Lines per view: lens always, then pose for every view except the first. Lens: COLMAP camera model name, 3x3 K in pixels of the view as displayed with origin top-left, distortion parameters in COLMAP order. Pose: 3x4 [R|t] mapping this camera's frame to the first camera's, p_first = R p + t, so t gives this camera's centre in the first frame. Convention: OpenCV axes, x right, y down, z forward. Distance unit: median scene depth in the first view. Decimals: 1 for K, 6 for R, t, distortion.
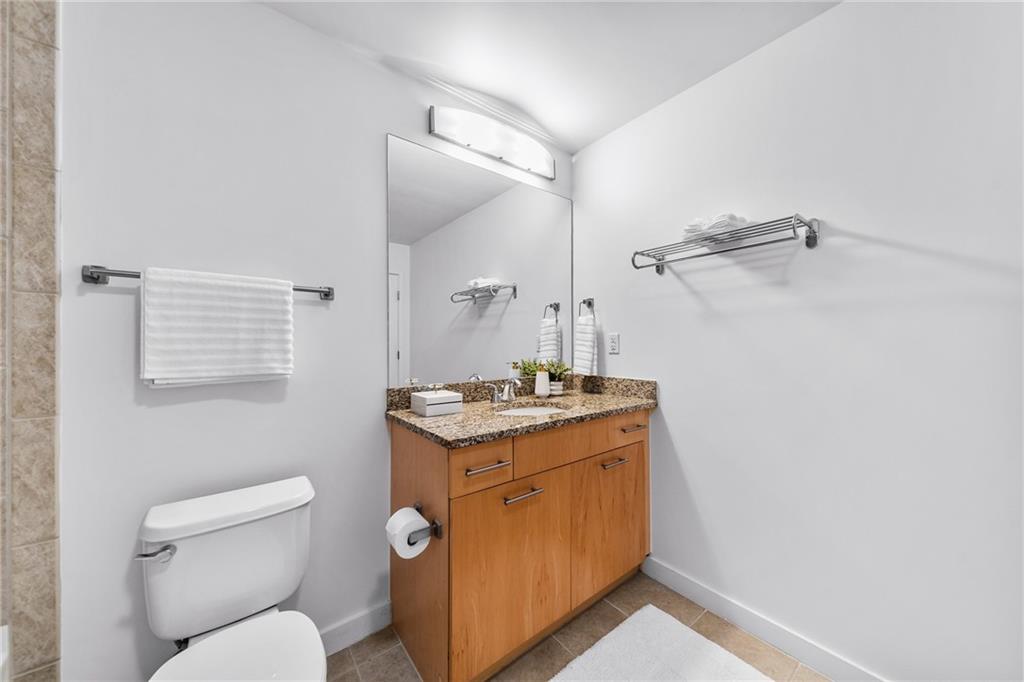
lens RADIAL K [[352.0, 0, 512.0], [0, 352.0, 341.0], [0, 0, 1]] dist [0.013419, -0.003575]
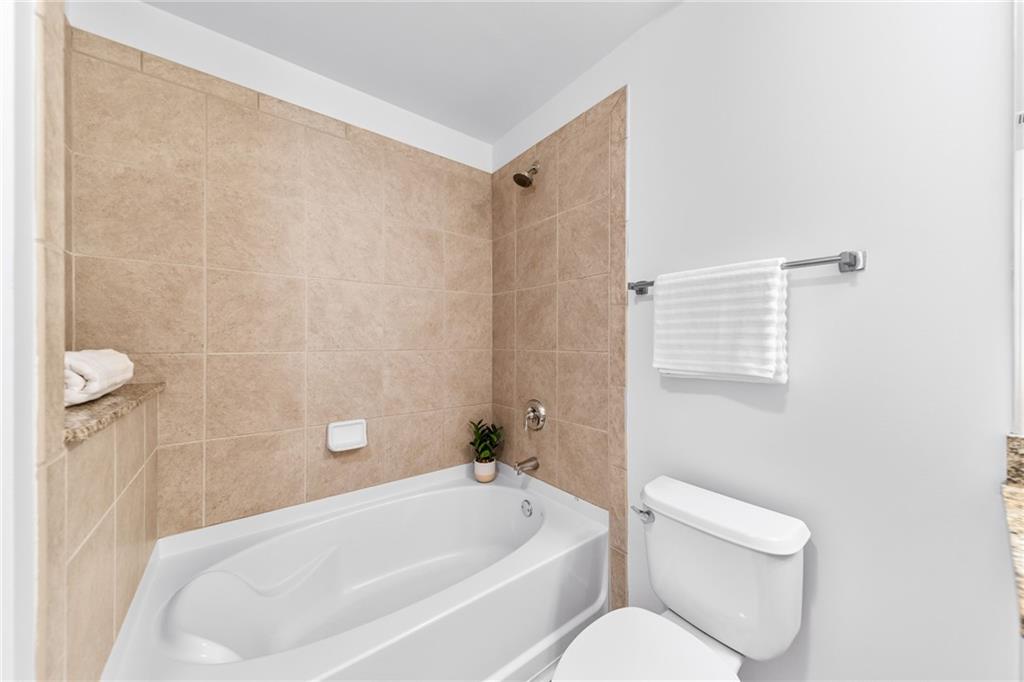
lens RADIAL K [[354.2, 0, 515.3], [0, 354.2, 341.2], [0, 0, 1]] dist [0.013259, -0.003544]
pose [[0.001471, 0.005120, -0.999986, 0.166135], [0.002870, 0.999983, 0.005124, 0.007271], [0.999995, -0.002878, 0.001457, 0.465293]]
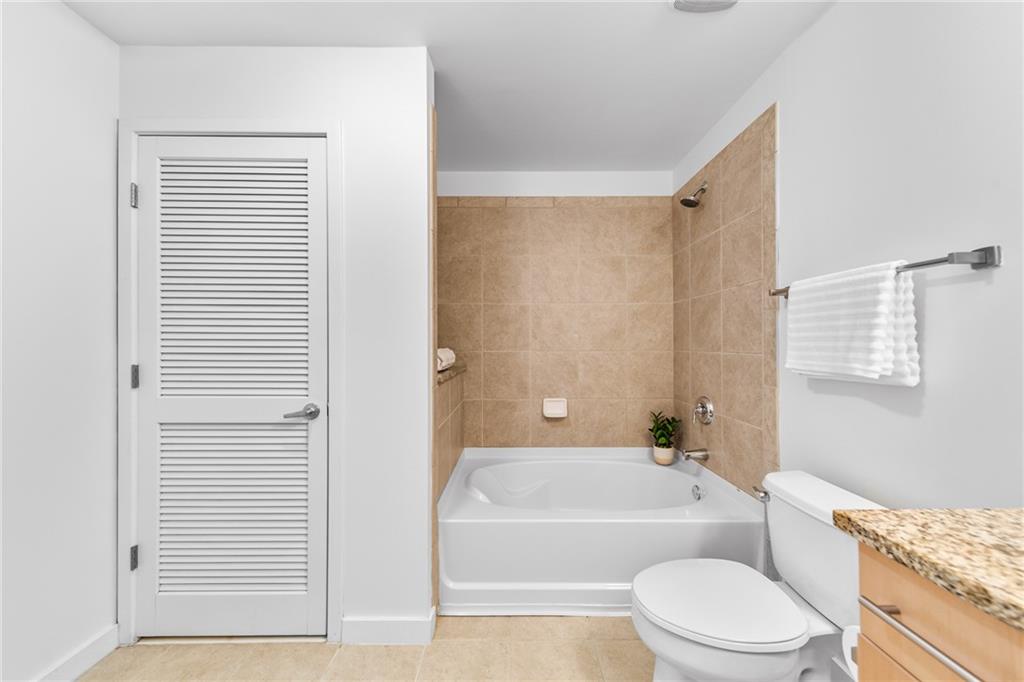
lens RADIAL K [[354.2, 0, 515.3], [0, 354.2, 341.2], [0, 0, 1]] dist [0.013259, -0.003544]
pose [[-0.603389, 0.000109, -0.797447, 0.564866], [0.008155, 0.999949, -0.006034, 0.006013], [0.797406, -0.010144, -0.603359, 0.887374]]
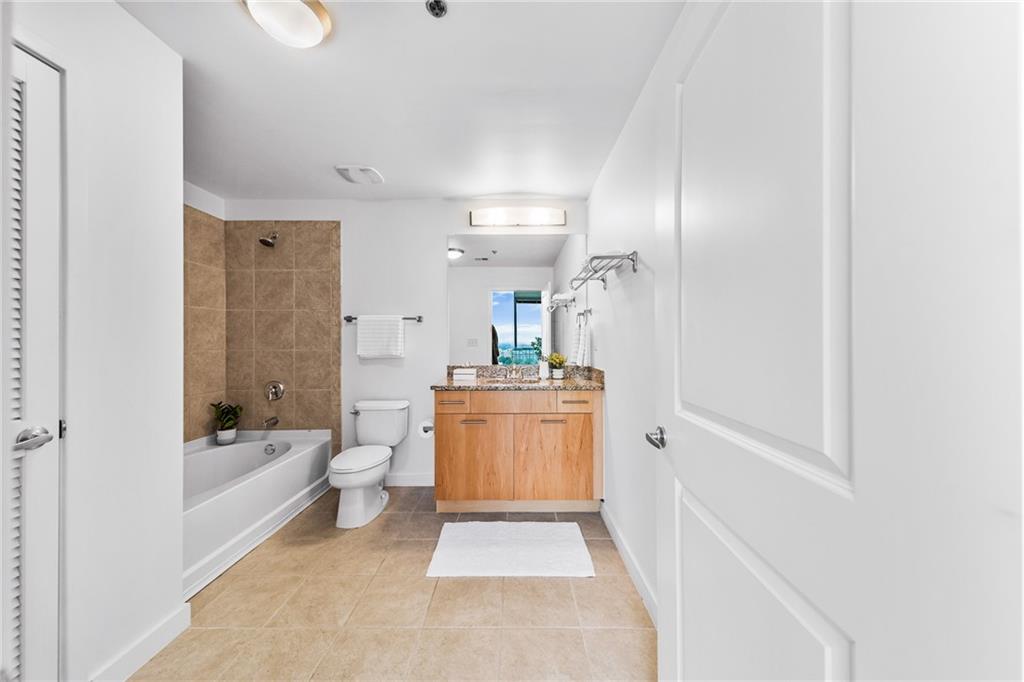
lens RADIAL K [[352.0, 0, 512.0], [0, 352.0, 341.0], [0, 0, 1]] dist [0.013419, -0.003575]
pose [[0.786022, -0.002330, -0.618194, 1.518155], [0.003742, 0.999993, 0.000989, -0.002752], [0.618187, -0.003091, 0.786025, -0.413343]]
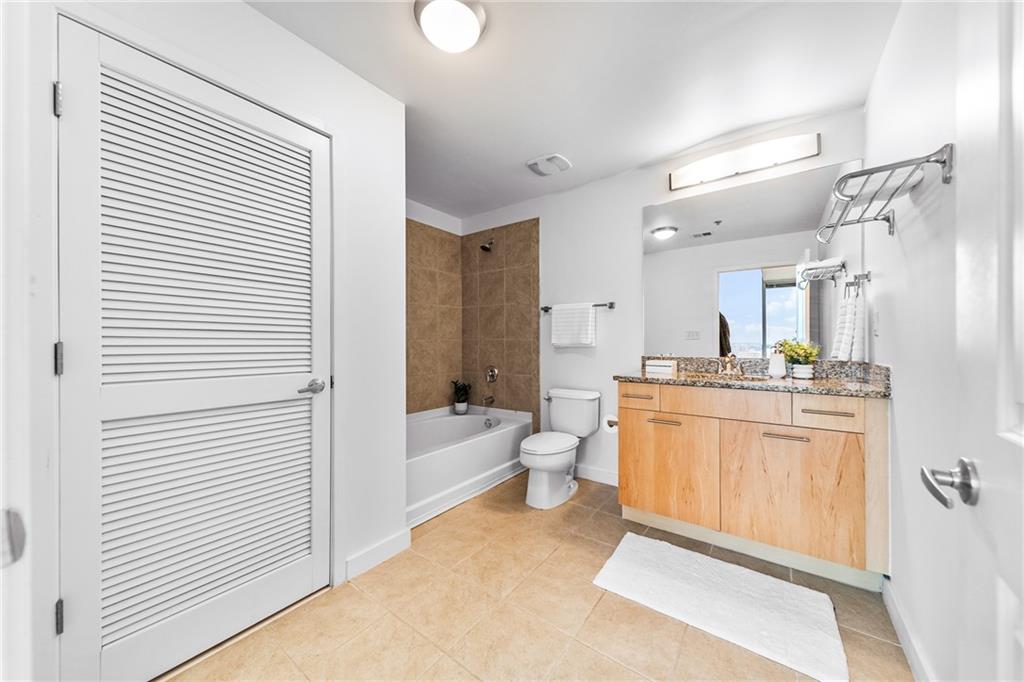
lens RADIAL K [[354.2, 0, 515.3], [0, 354.2, 341.2], [0, 0, 1]] dist [0.013259, -0.003544]
pose [[0.279316, 0.000026, -0.960199, 1.523875], [0.006180, 0.999979, 0.001825, 0.072412], [0.960179, -0.006444, 0.279310, -0.101380]]
